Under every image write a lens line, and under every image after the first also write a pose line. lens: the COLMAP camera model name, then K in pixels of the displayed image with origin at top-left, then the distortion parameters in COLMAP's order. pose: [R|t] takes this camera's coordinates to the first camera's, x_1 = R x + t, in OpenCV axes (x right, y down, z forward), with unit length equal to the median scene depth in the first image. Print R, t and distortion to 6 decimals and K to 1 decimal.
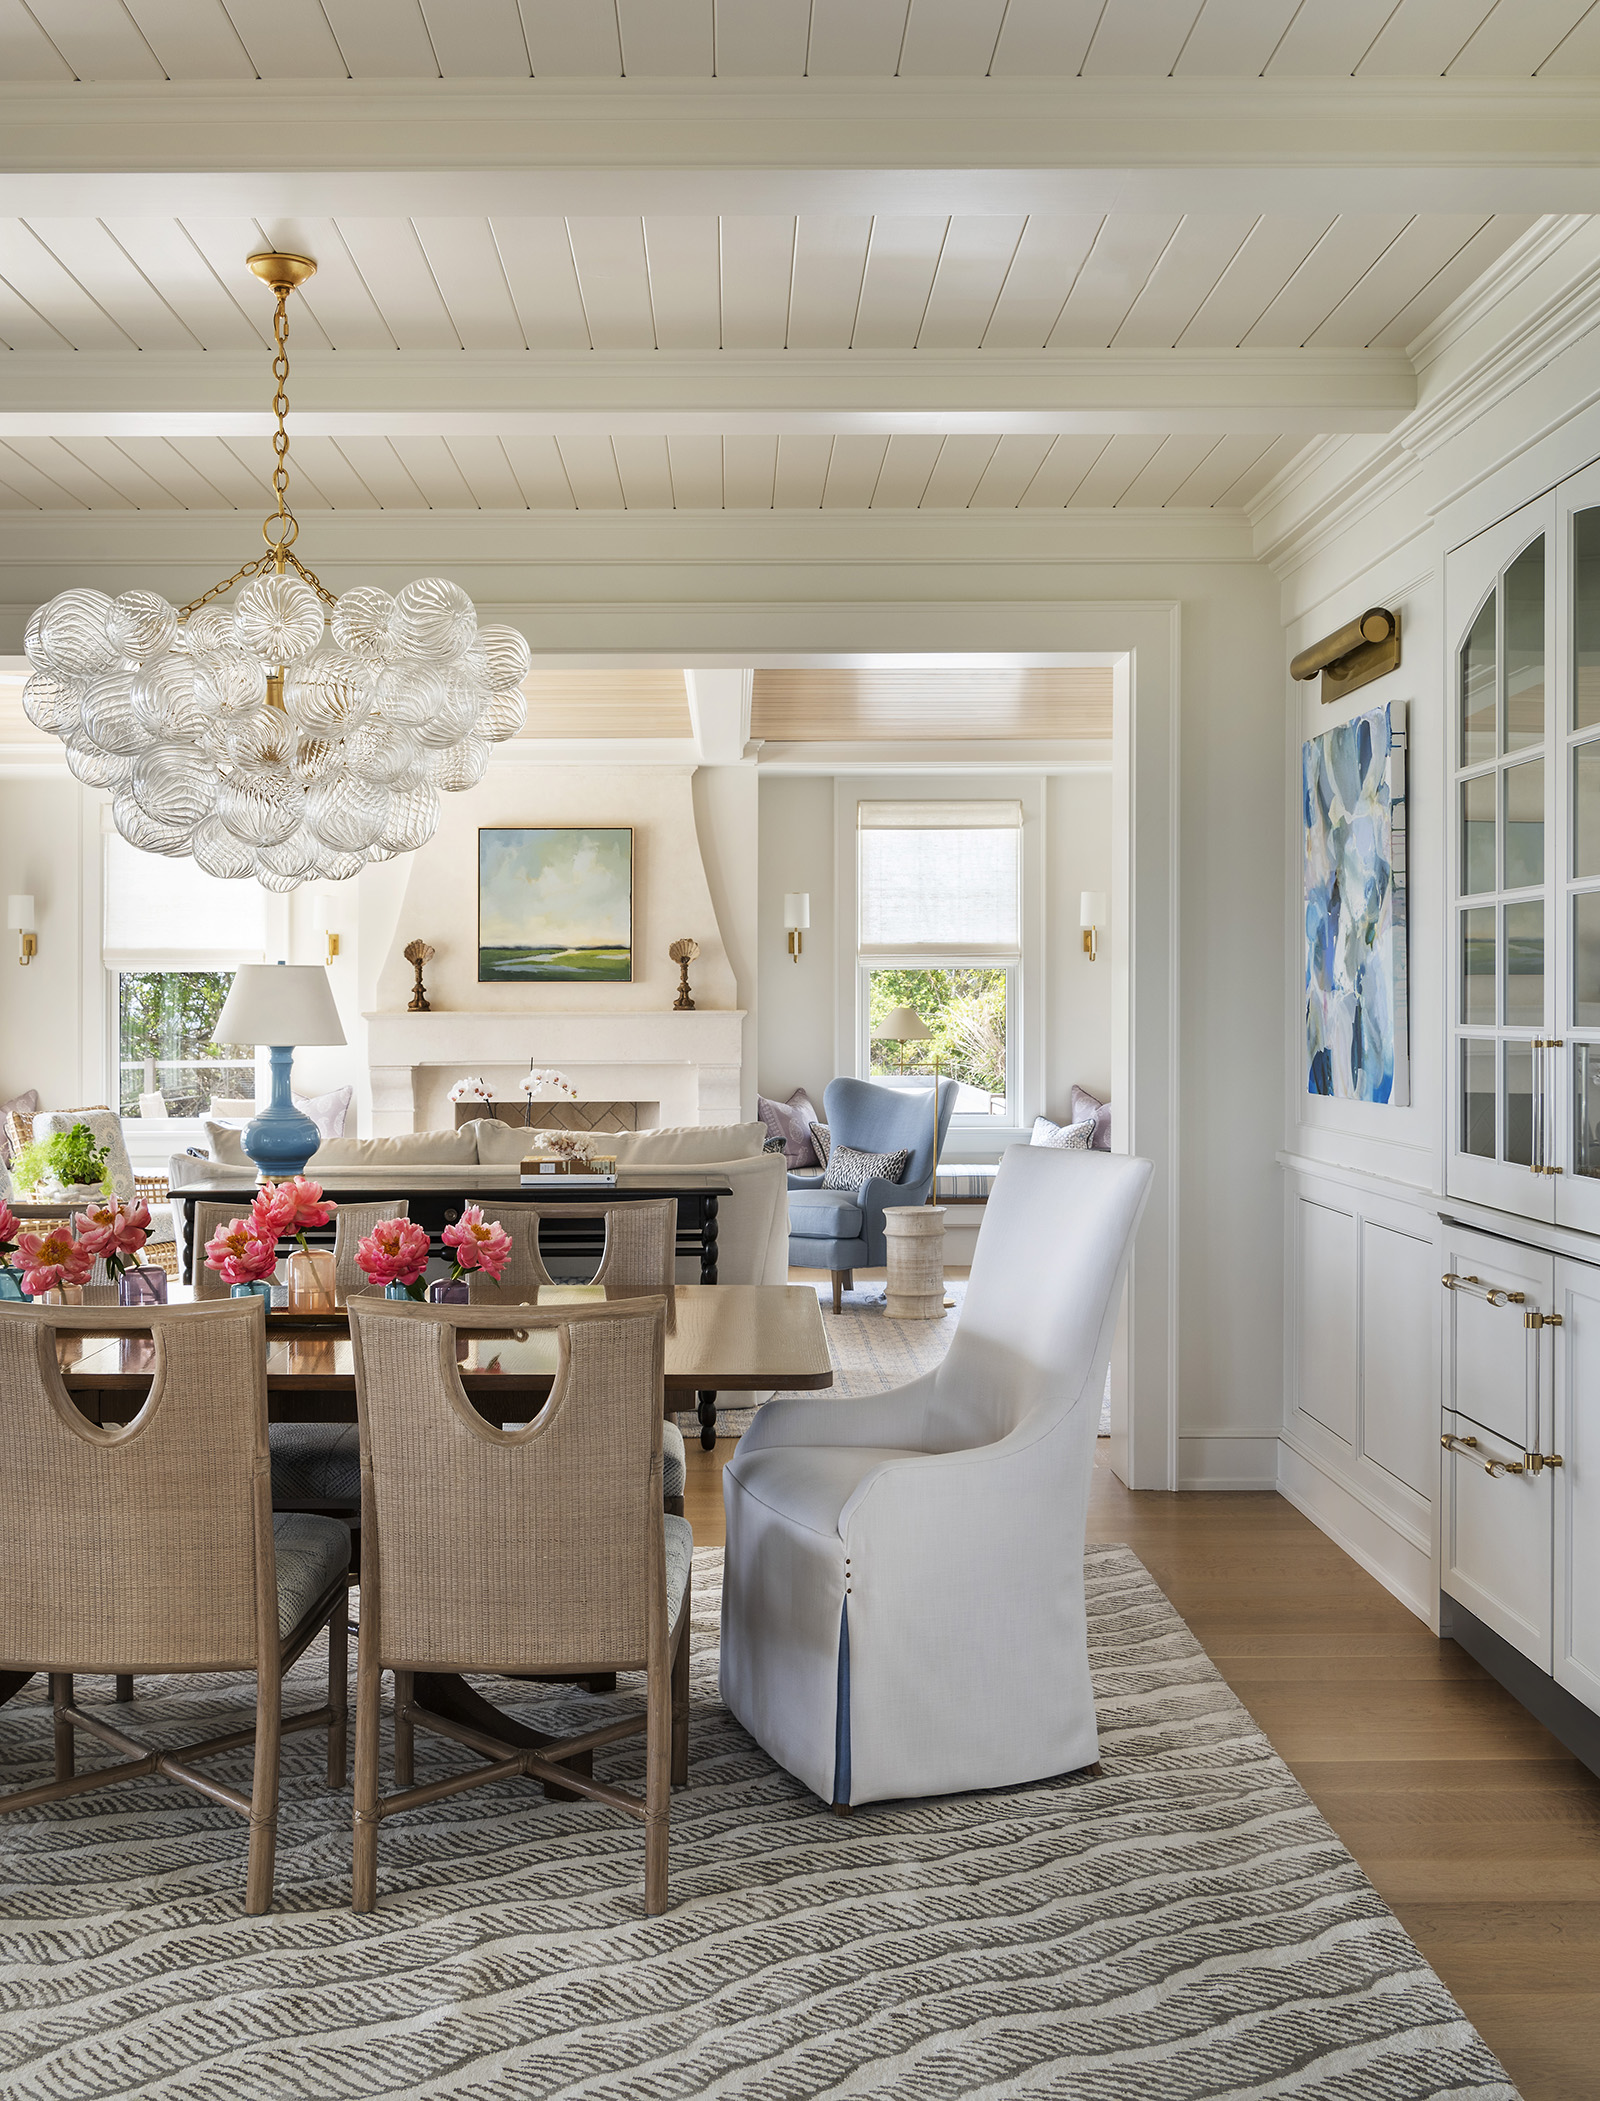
lens RADIAL K [[2194.0, 0, 754.1], [0, 2194.0, 997.8], [0, 0, 1]] dist [-0.004814, -0.037887]
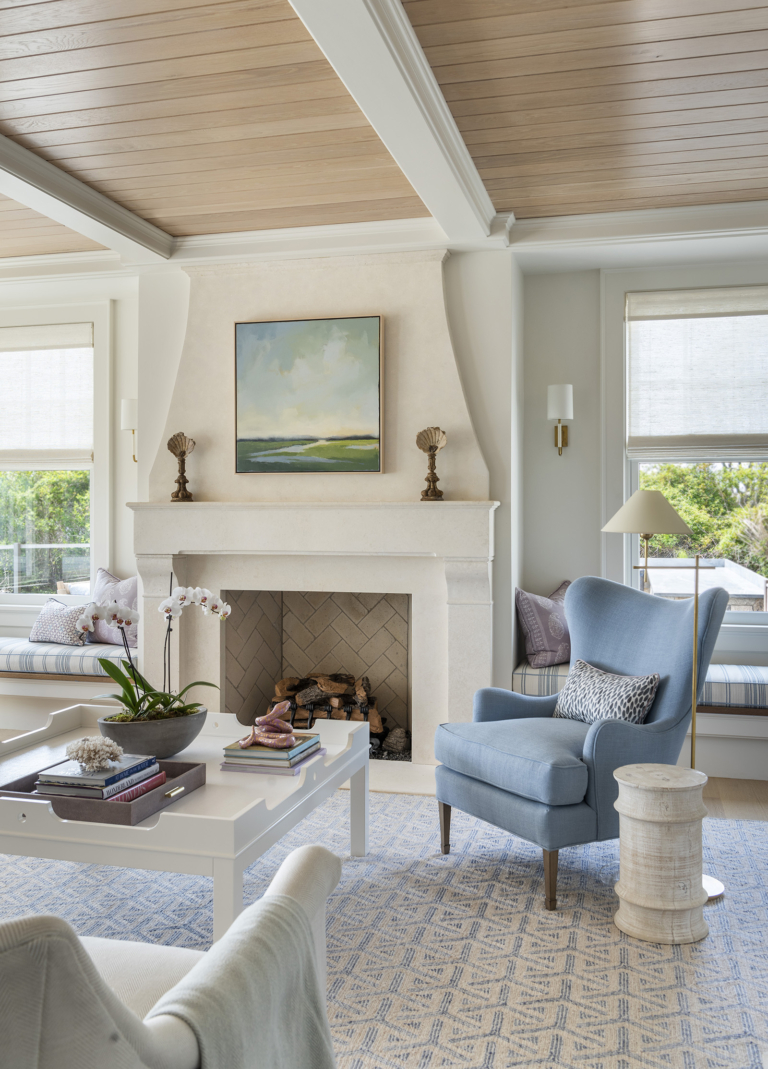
lens RADIAL K [[965.8, 0, 383.0], [0, 965.8, 494.6], [0, 0, 1]] dist [-0.005749, -0.003886]
pose [[0.965113, -0.000683, -0.261834, 0.095134], [-0.004108, 0.999834, -0.017749, 0.017012], [0.261803, 0.018206, 0.964950, 0.939647]]
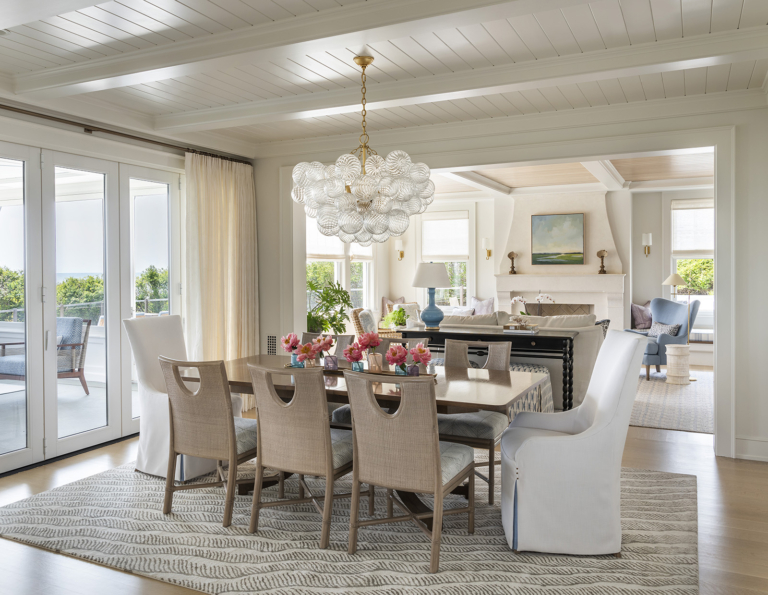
lens RADIAL K [[674.7, 0, 338.4], [0, 674.7, 270.7], [0, 0, 1]] dist [0.004869, -0.001603]
pose [[0.880502, -0.001293, -0.474041, 0.140366], [0.005035, 0.999965, 0.006625, -0.010682], [0.474016, -0.008220, 0.880478, 0.040679]]
